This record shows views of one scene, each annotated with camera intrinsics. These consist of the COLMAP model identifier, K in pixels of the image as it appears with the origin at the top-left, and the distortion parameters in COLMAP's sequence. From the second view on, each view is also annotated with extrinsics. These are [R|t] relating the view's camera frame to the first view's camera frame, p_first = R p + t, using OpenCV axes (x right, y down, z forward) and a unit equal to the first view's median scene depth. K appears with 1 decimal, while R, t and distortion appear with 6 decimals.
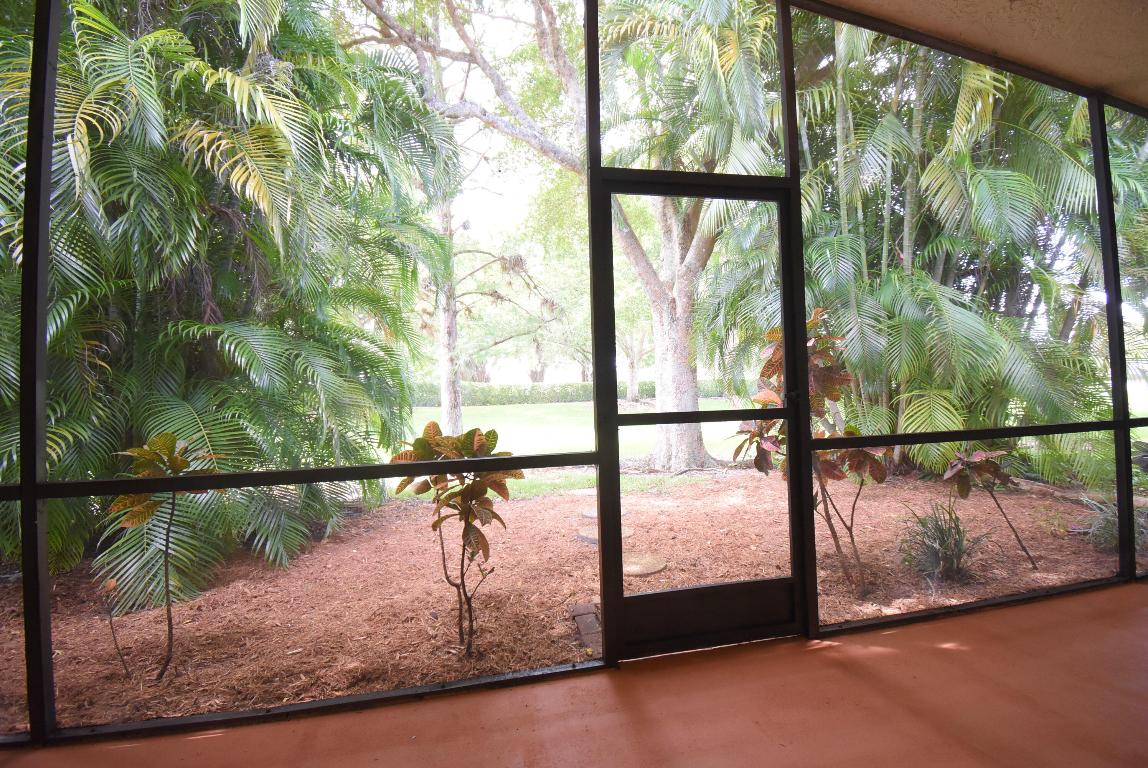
lens RADIAL K [[511.3, 0, 574.0], [0, 511.3, 384.0], [0, 0, 1]] dist [-0.022459, -0.000482]
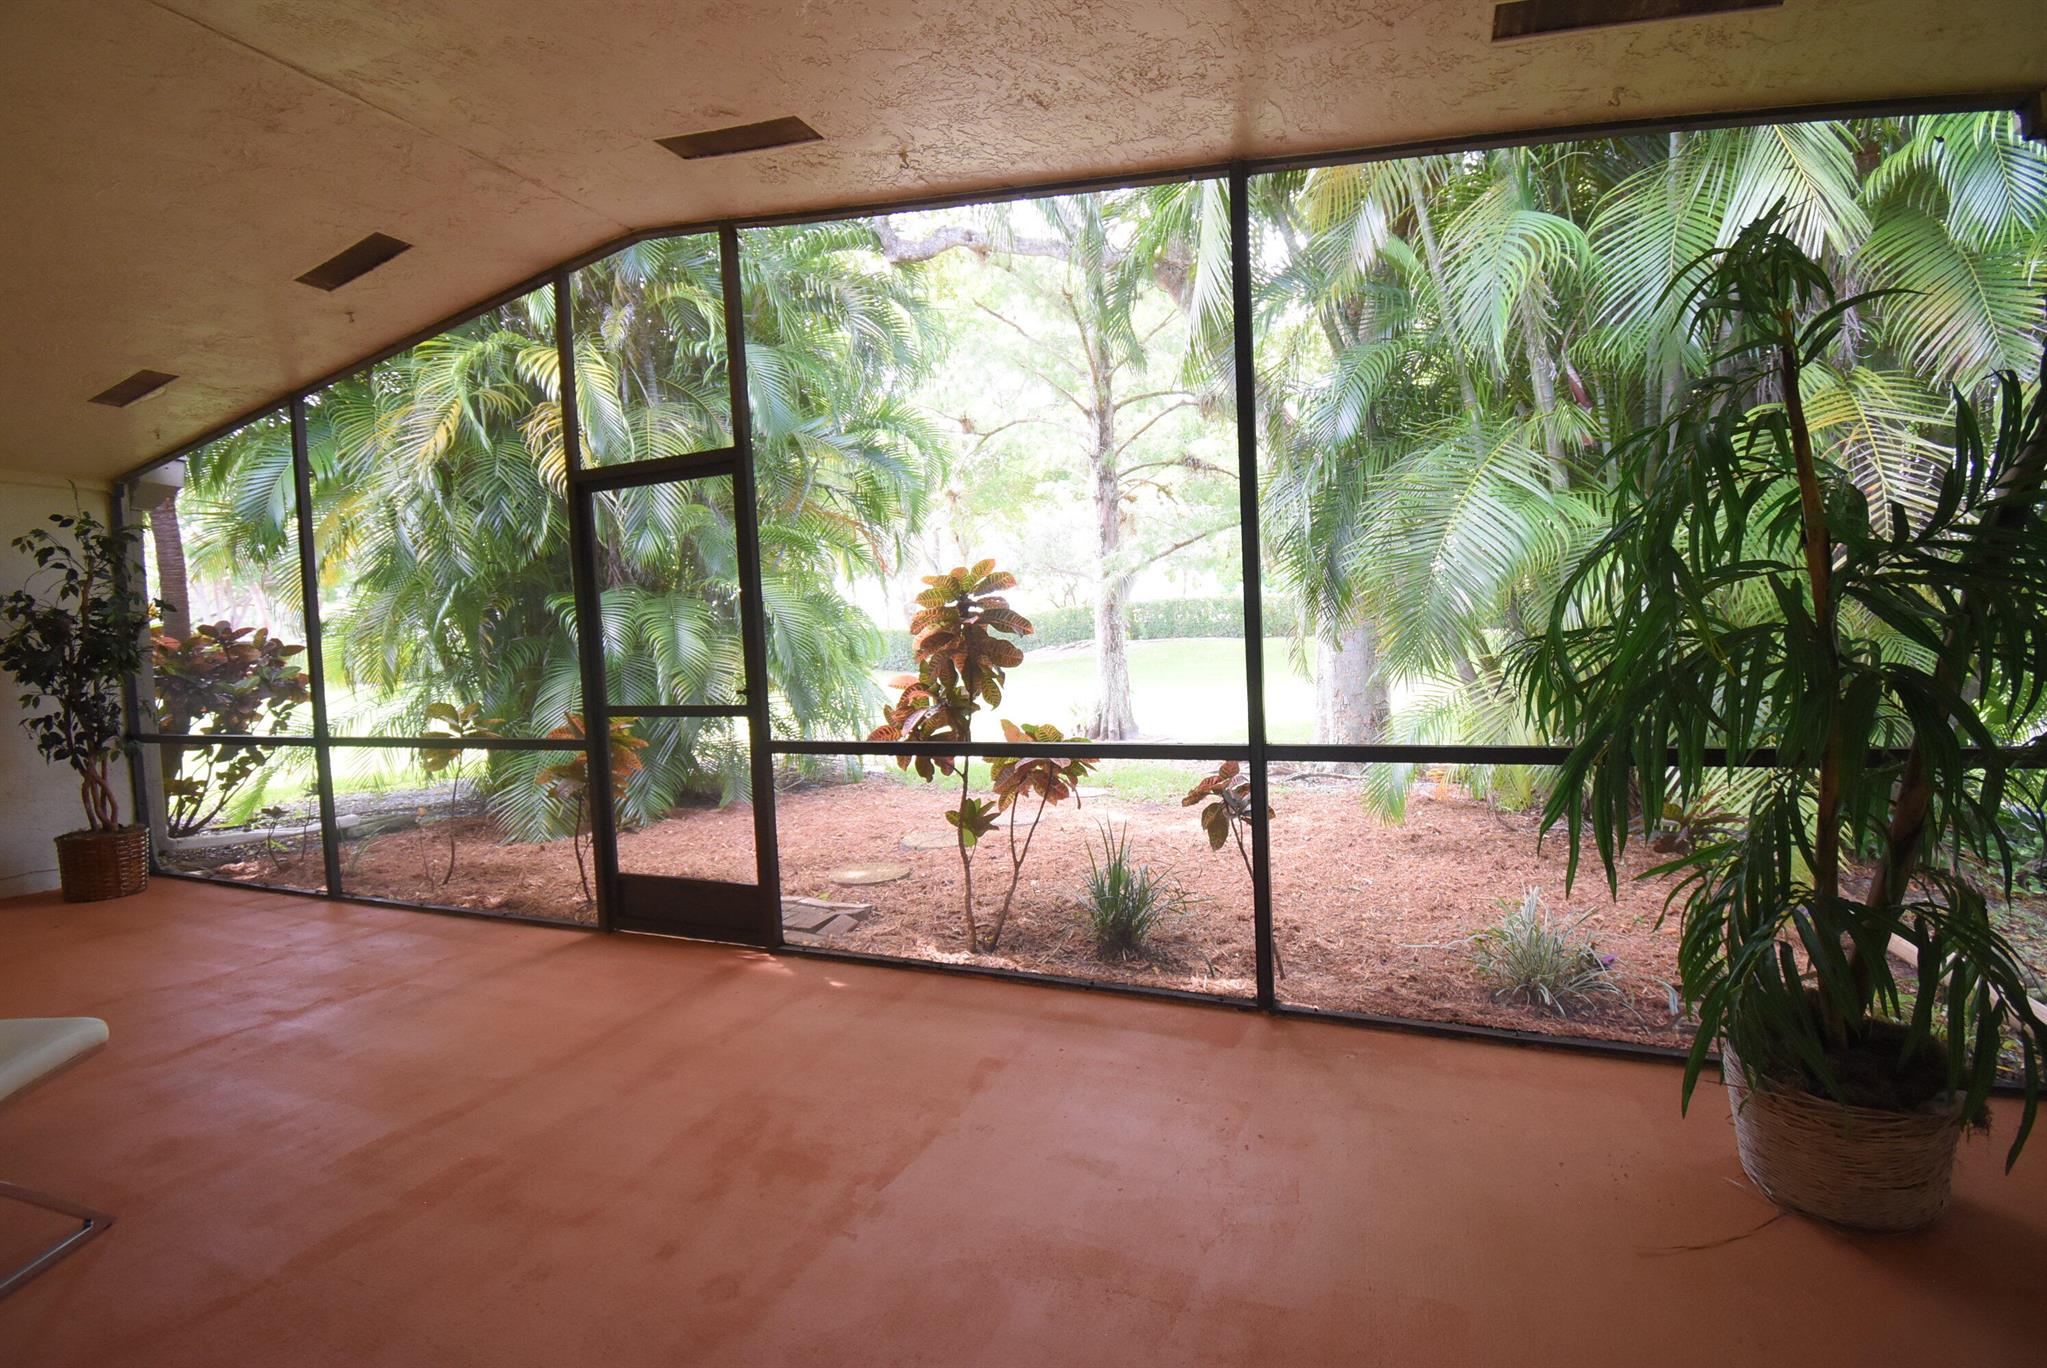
lens RADIAL K [[911.8, 0, 1023.5], [0, 911.8, 684.0], [0, 0, 1]] dist [-0.022459, -0.000482]
pose [[0.818537, 0.030446, -0.573647, 0.487139], [0.029253, 0.995090, 0.094556, -0.035986], [0.573709, -0.094178, 0.813627, -0.013461]]
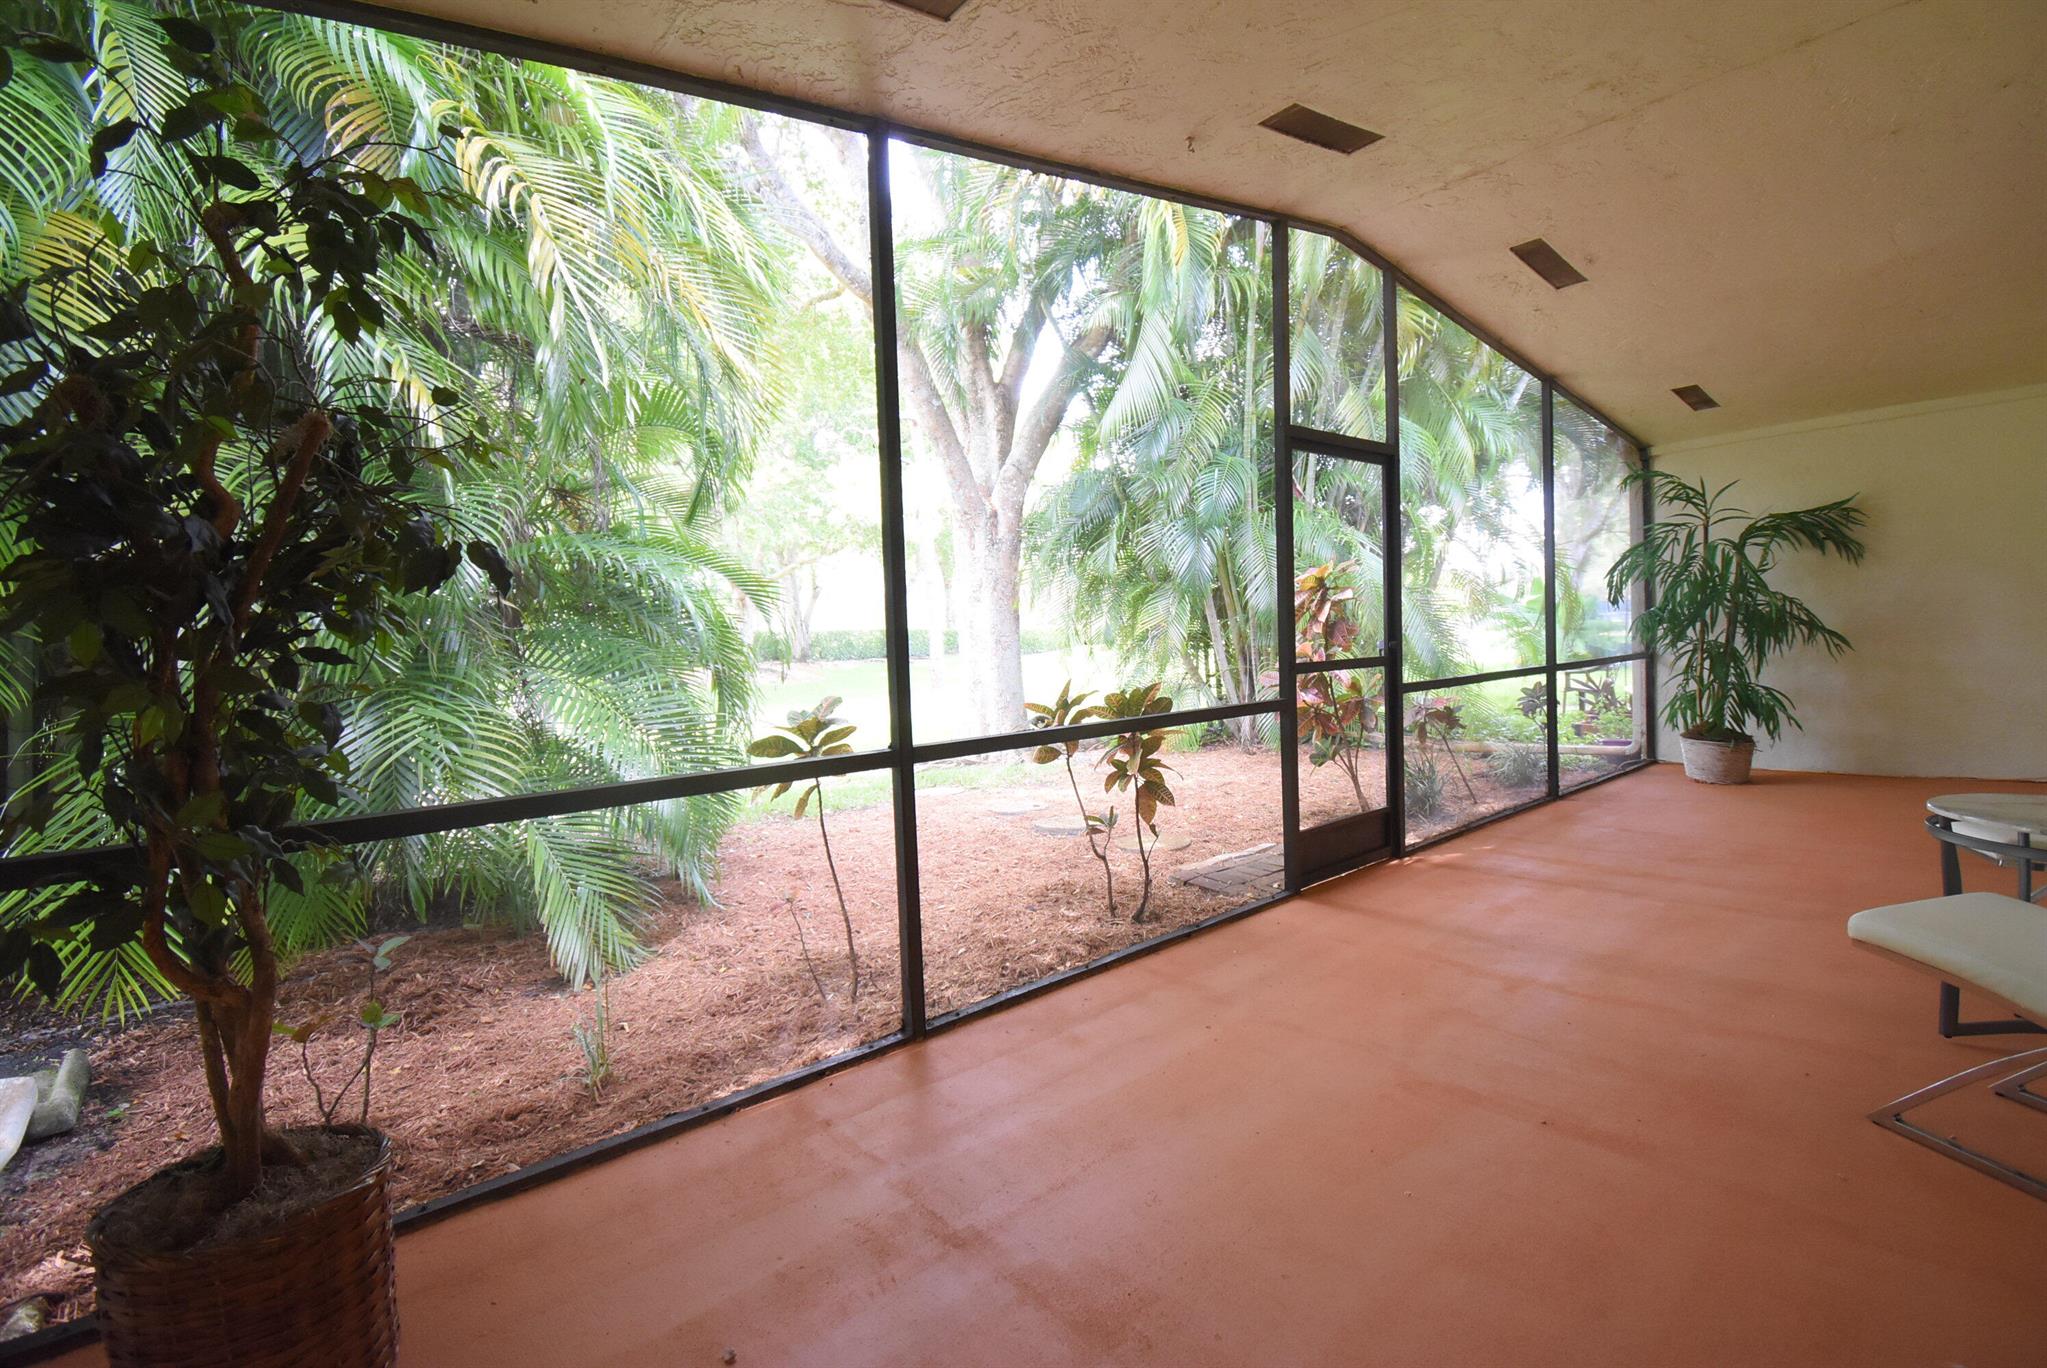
lens RADIAL K [[919.5, 0, 1023.5], [0, 919.5, 684.0], [0, 0, 1]] dist [0.000766, -0.000118]
pose [[0.881118, -0.025991, 0.472182, -0.355429], [0.002406, 0.998722, 0.050485, 0.002356], [-0.472890, -0.043347, 0.880054, -0.114118]]
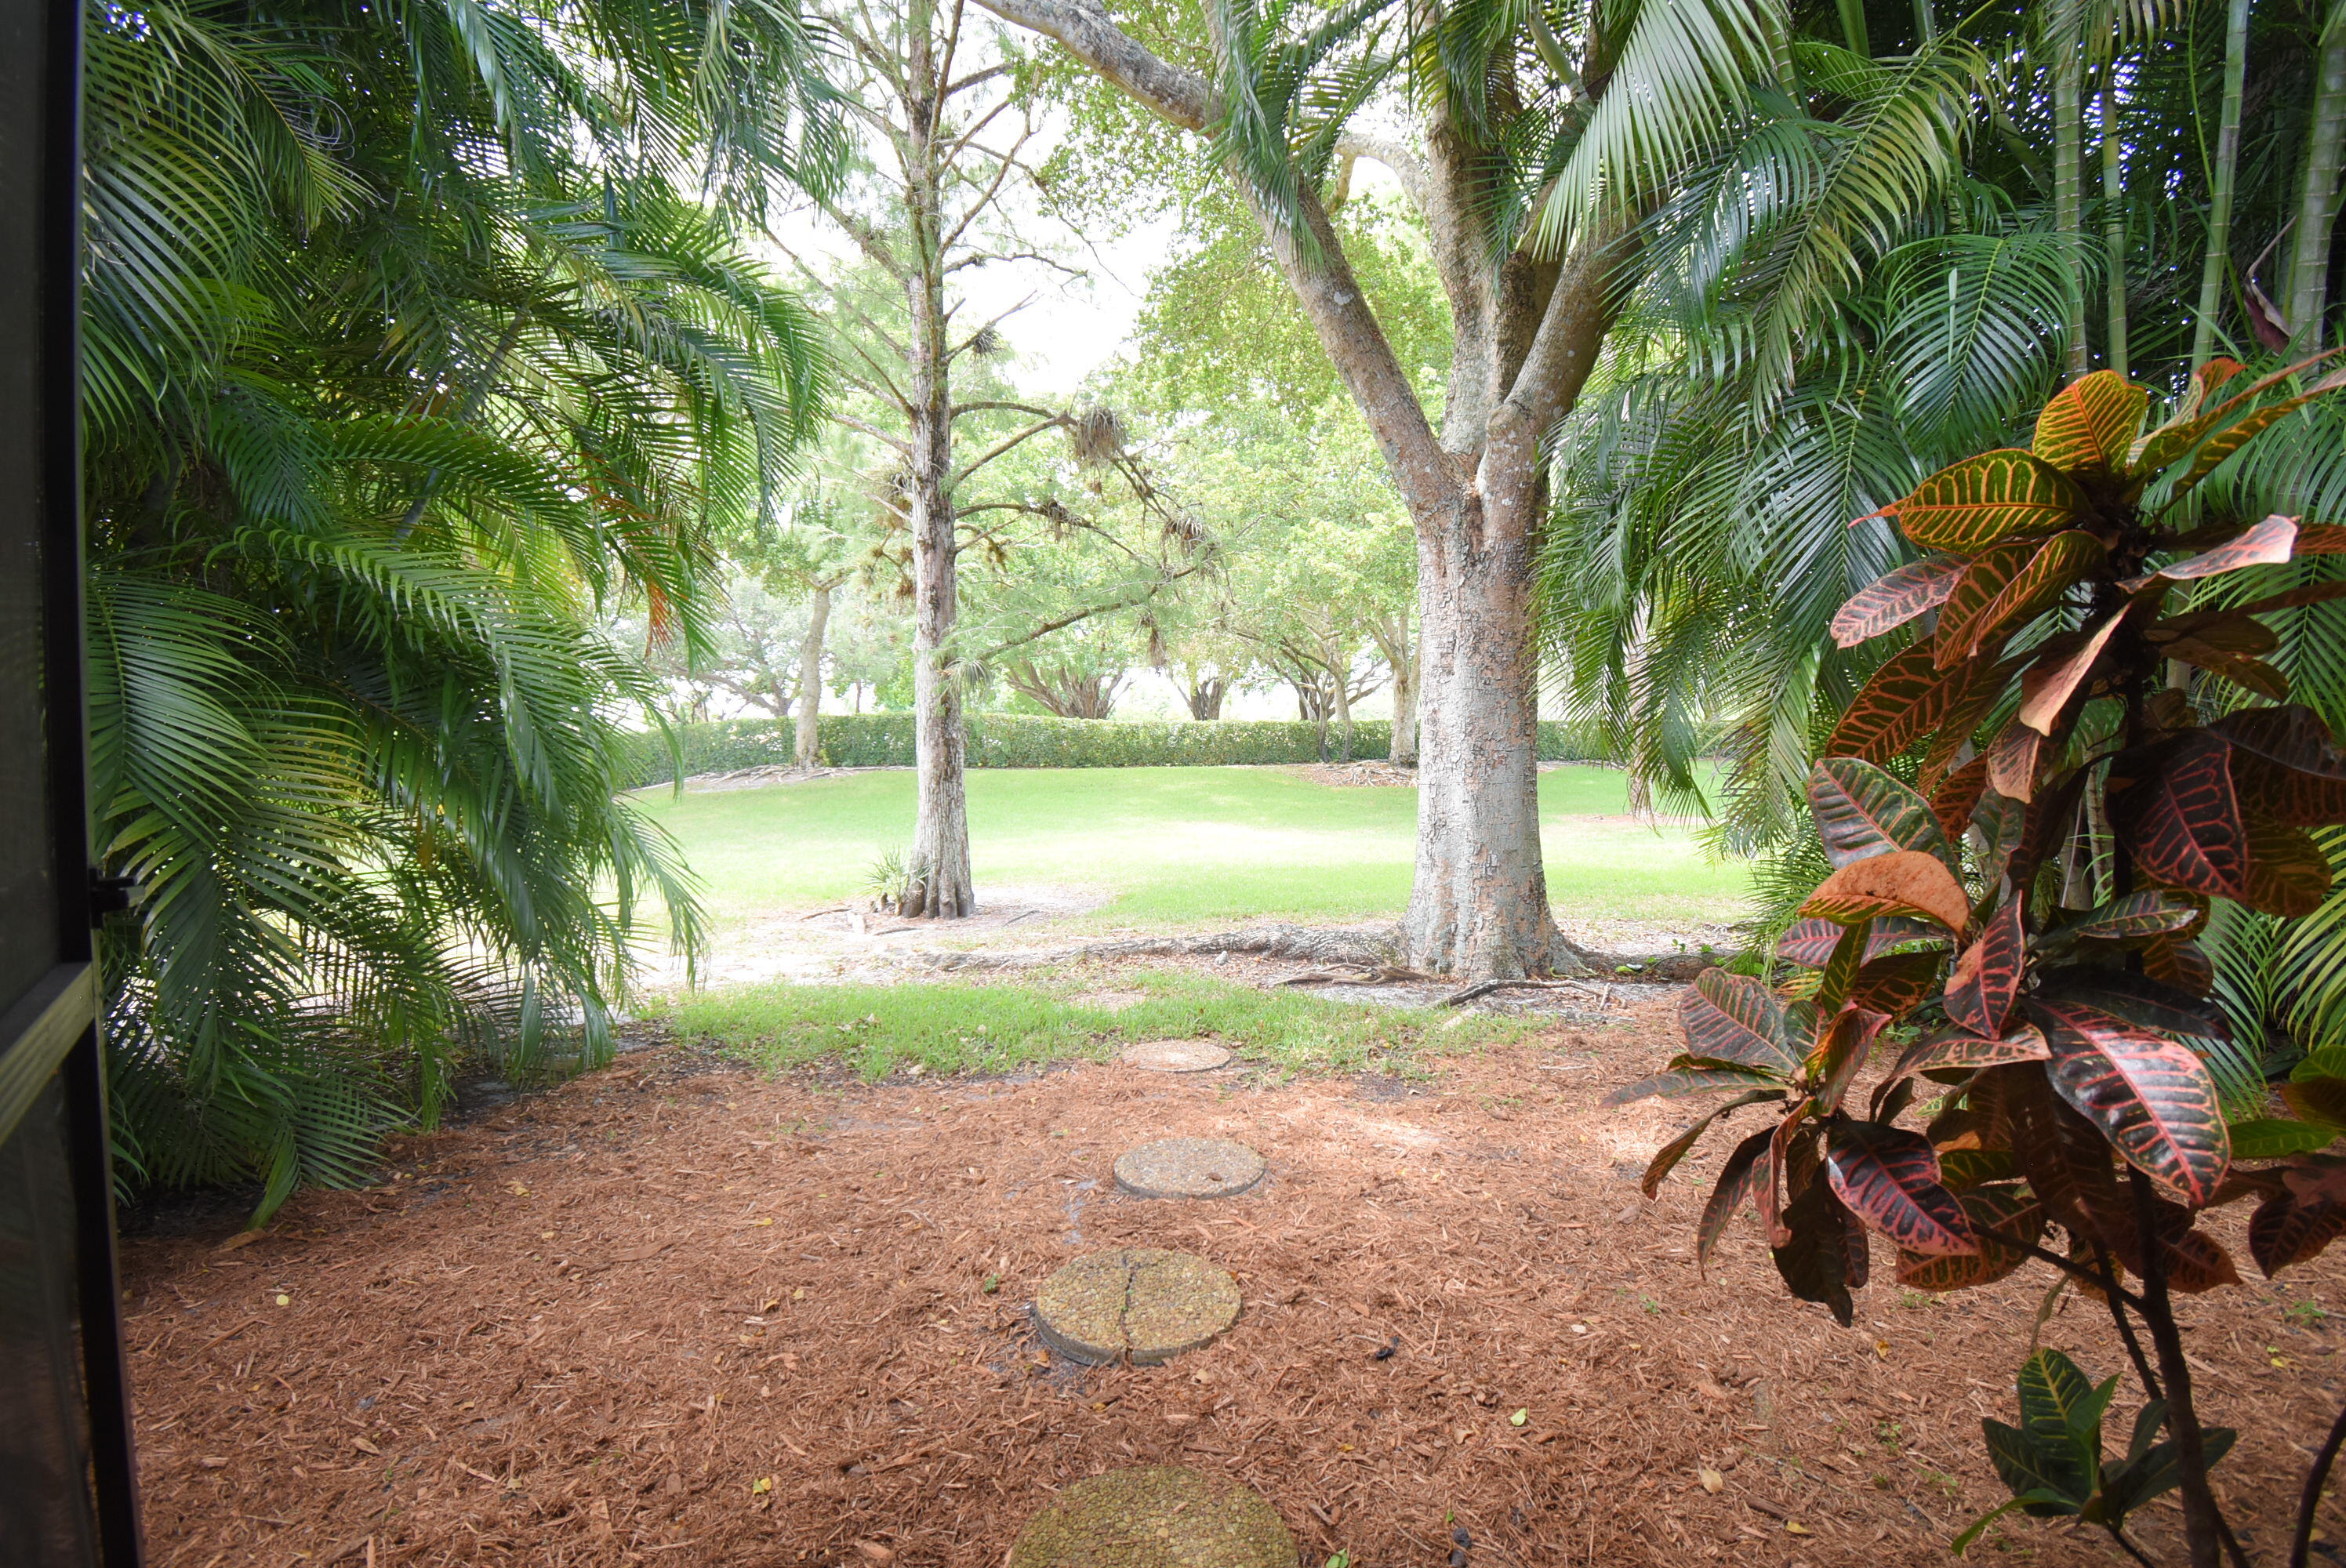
lens RADIAL K [[1038.2, 0, 1173.0], [0, 1038.2, 784.0], [0, 0, 1]] dist [-0.002839, -0.000219]
pose [[0.993228, 0.024979, -0.113465, 0.071398], [-0.018128, 0.997973, 0.061010, -0.008956], [0.114759, -0.058540, 0.991667, 0.244216]]
